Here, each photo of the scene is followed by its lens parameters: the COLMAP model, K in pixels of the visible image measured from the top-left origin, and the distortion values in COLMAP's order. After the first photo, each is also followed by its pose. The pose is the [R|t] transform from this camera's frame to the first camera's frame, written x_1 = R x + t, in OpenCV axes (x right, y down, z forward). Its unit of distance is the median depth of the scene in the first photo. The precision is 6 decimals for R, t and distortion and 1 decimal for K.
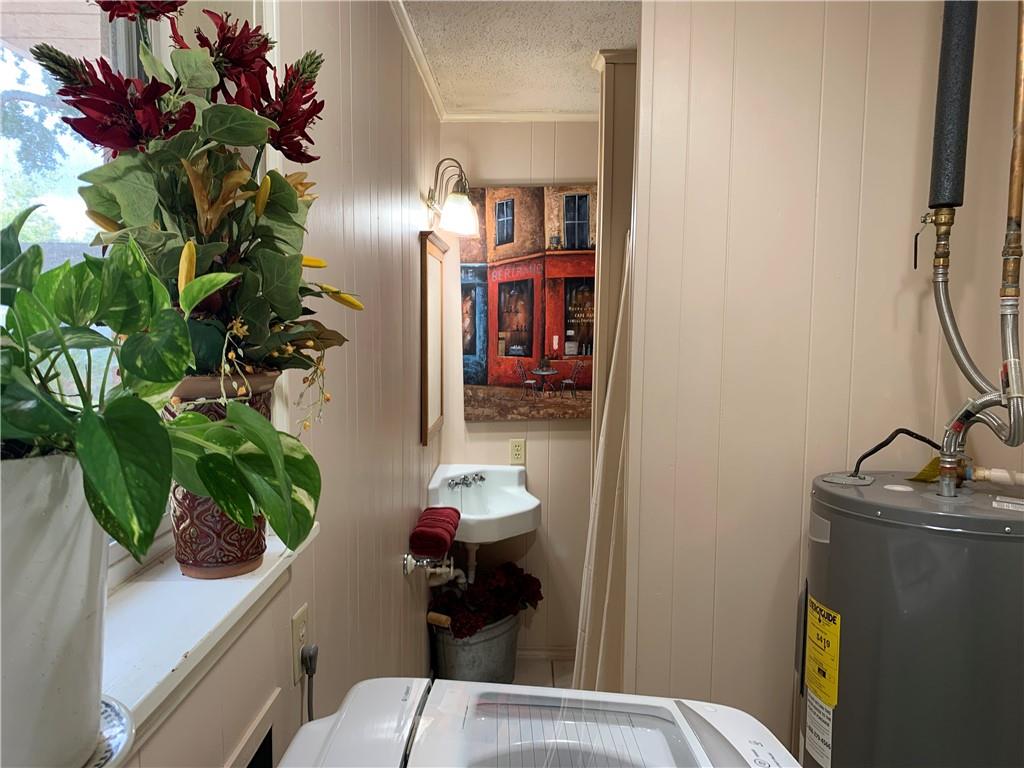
lens RADIAL K [[781.7, 0, 506.3], [0, 781.7, 384.8], [0, 0, 1]] dist [0.027070, -0.031998]
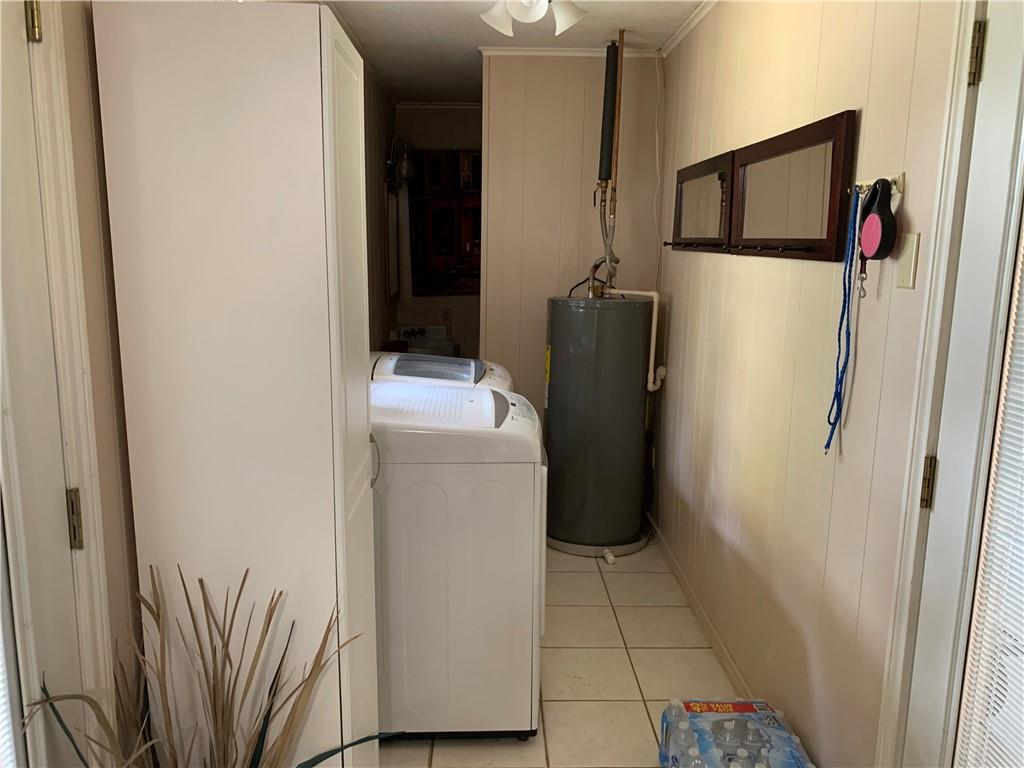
lens RADIAL K [[781.7, 0, 506.3], [0, 781.7, 384.8], [0, 0, 1]] dist [0.027070, -0.031998]
pose [[0.999473, 0.002123, 0.032402, 0.191013], [-0.005165, 0.995551, 0.094083, 0.162057], [-0.032058, -0.094201, 0.995037, -1.358571]]
